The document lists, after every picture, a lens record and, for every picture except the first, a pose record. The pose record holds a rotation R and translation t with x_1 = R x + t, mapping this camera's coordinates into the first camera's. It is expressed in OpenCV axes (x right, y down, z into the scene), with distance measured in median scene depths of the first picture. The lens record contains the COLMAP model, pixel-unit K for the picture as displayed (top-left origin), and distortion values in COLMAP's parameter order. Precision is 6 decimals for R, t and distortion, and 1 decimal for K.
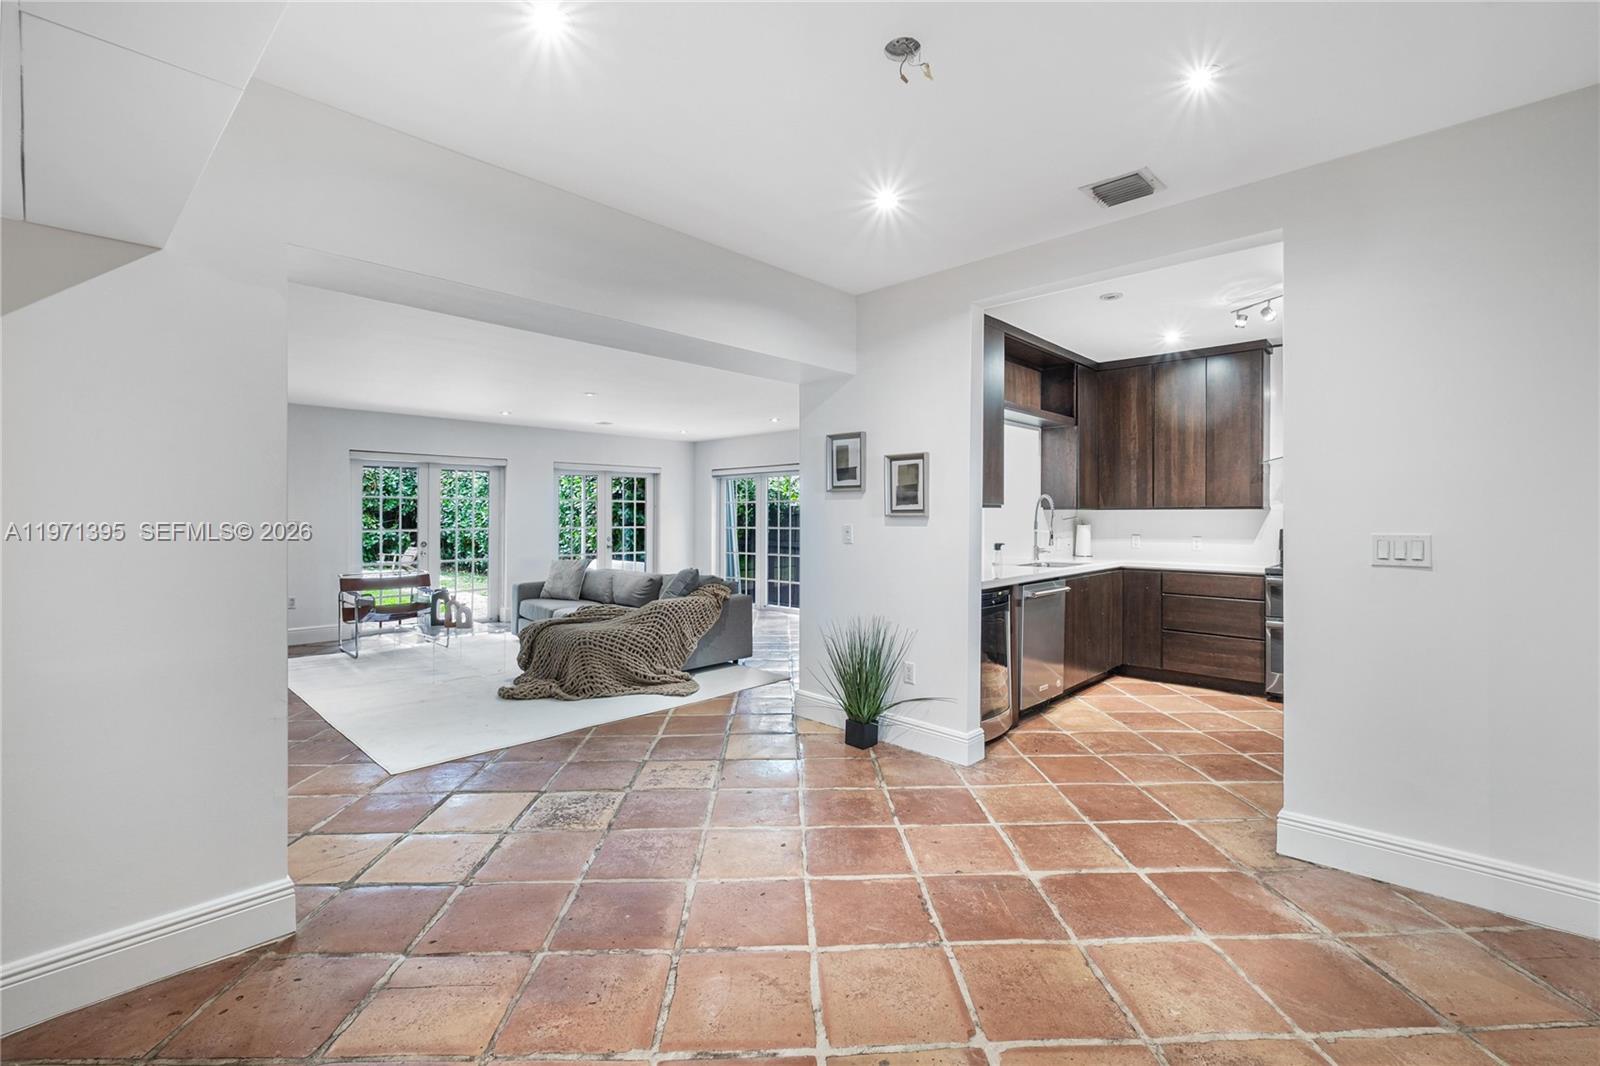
lens RADIAL K [[700.8, 0, 807.4], [0, 700.8, 515.1], [0, 0, 1]] dist [0.010704, -0.007742]
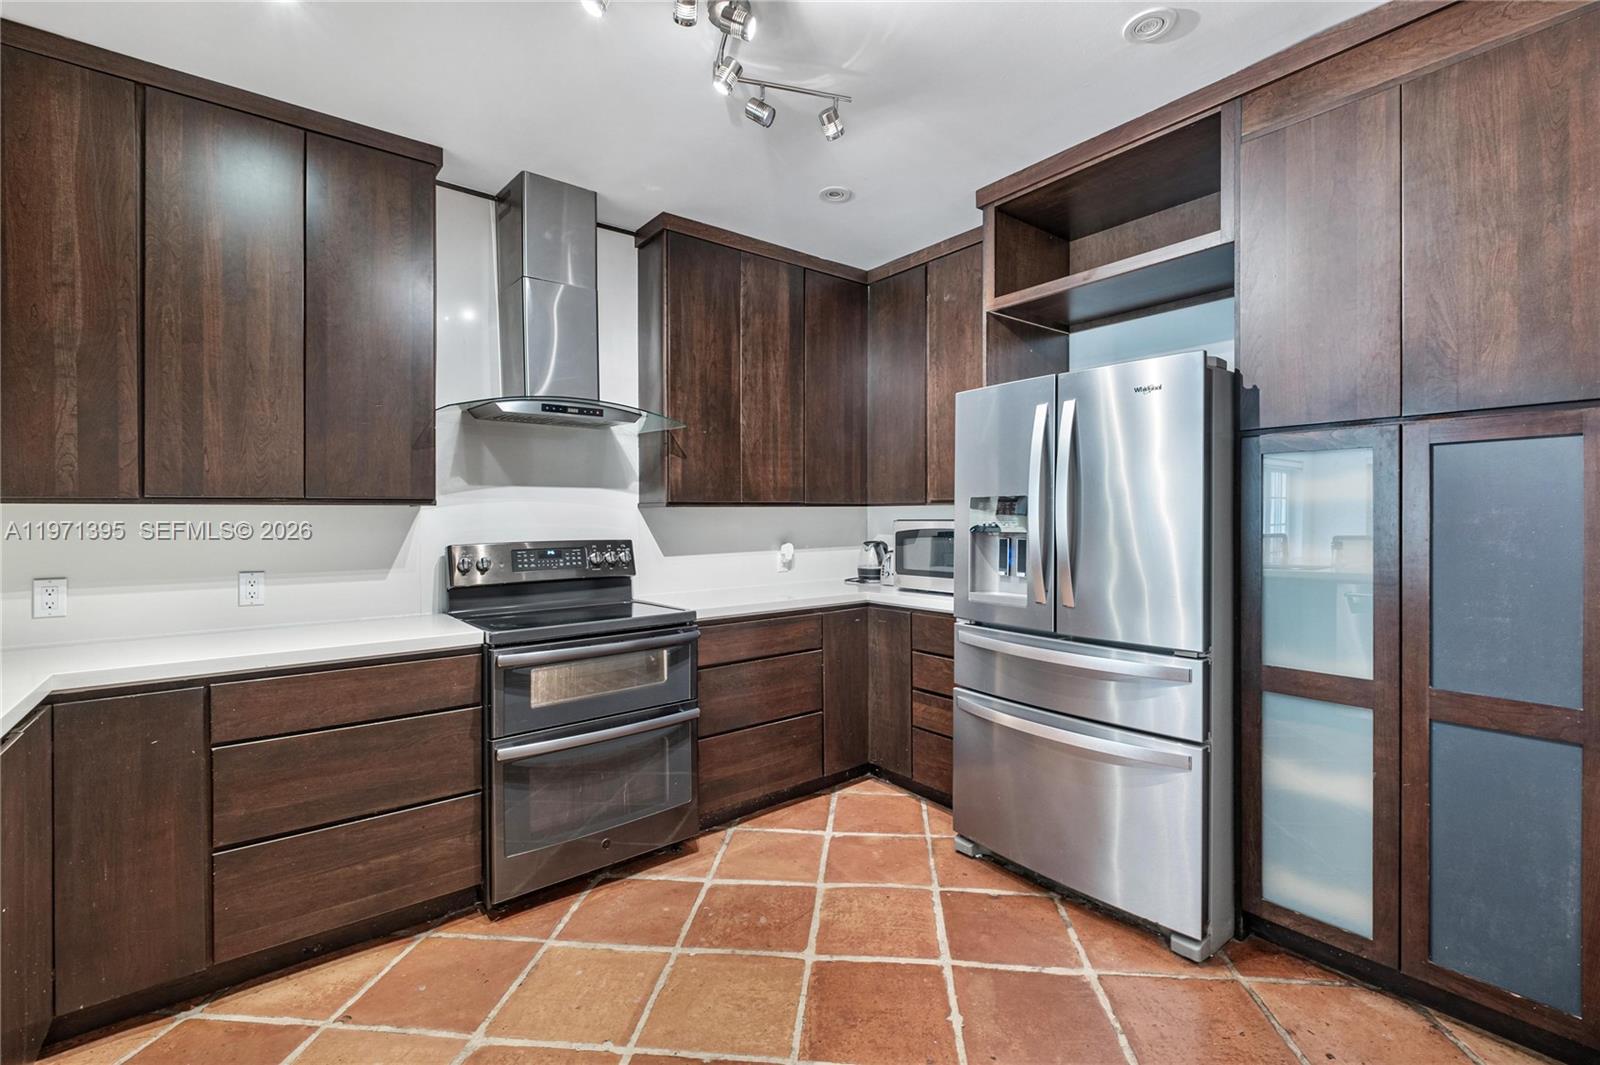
lens RADIAL K [[700.8, 0, 807.4], [0, 700.8, 514.6], [0, 0, 1]] dist [0.010704, -0.007742]
pose [[0.149384, -0.003132, 0.988774, 0.203668], [0.006653, 0.999976, 0.002162, -0.000832], [-0.988757, 0.006255, 0.149401, 0.638944]]
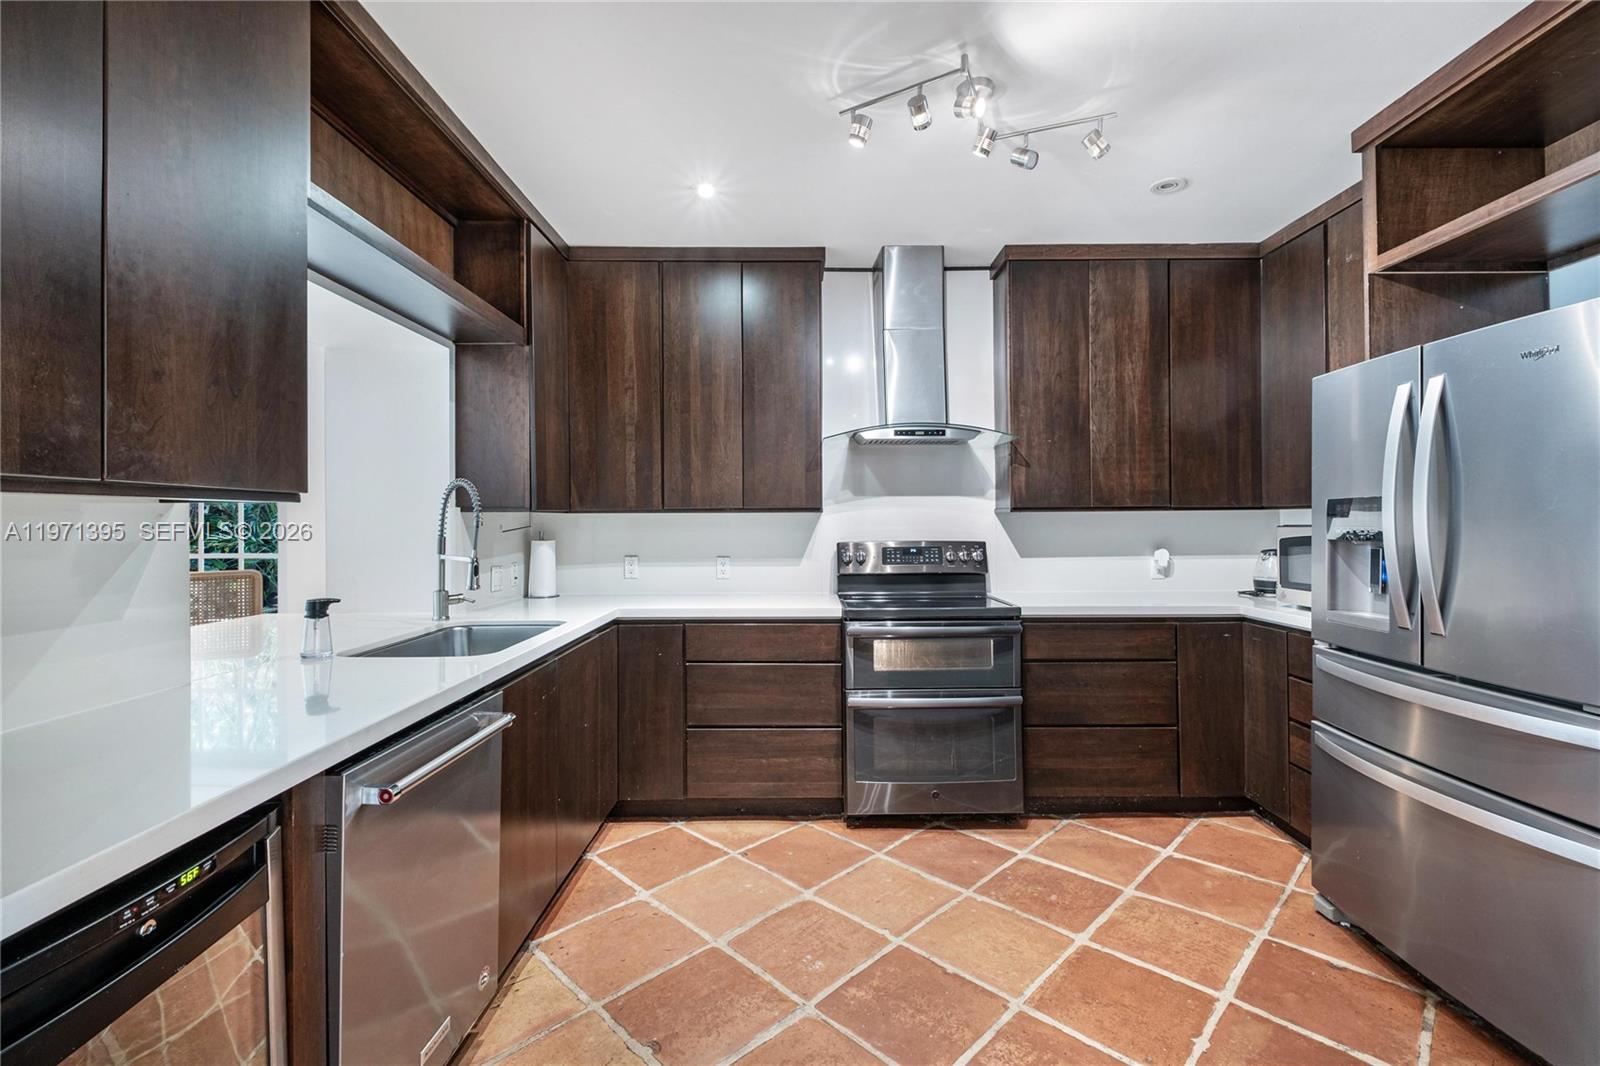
lens RADIAL K [[700.8, 0, 807.4], [0, 700.8, 515.1], [0, 0, 1]] dist [0.010704, -0.007742]
pose [[0.735671, -0.000279, 0.677339, 0.193672], [0.007205, 0.999947, -0.007414, -0.000525], [-0.677300, 0.010334, 0.735634, 0.507088]]
